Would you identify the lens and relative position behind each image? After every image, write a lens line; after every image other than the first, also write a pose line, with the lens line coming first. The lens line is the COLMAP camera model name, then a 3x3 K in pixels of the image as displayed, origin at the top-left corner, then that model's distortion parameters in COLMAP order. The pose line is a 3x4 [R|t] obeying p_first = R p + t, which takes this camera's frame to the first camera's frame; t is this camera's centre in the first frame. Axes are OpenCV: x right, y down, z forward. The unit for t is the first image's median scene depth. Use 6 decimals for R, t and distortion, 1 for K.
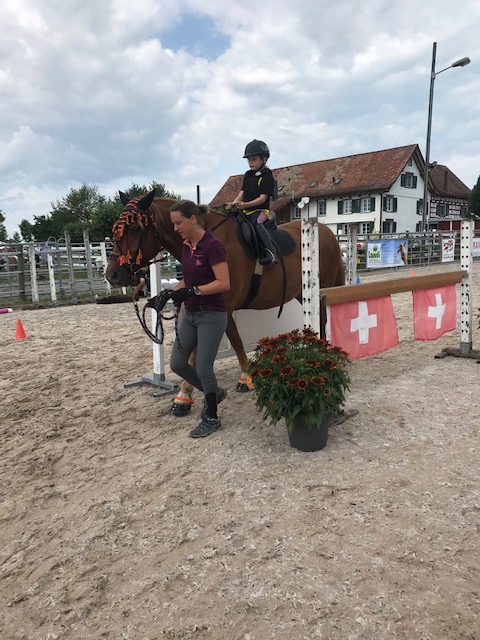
lens RADIAL K [[512.1, 0, 244.7], [0, 512.1, 323.7], [0, 0, 1]] dist [0.002102, -0.025039]
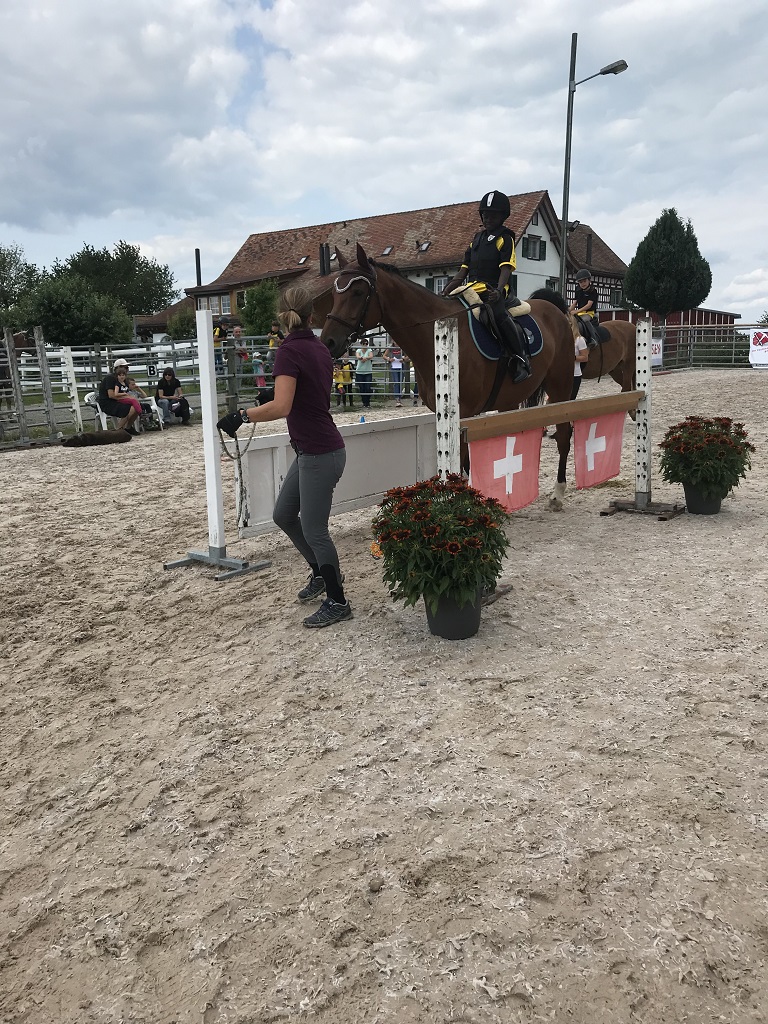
lens RADIAL K [[819.3, 0, 386.8], [0, 819.3, 511.1], [0, 0, 1]] dist [0.002102, -0.025039]
pose [[0.990861, -0.024734, 0.132598, -0.107432], [0.018880, 0.998799, 0.045222, 0.007018], [-0.133557, -0.042305, 0.990138, -0.126126]]
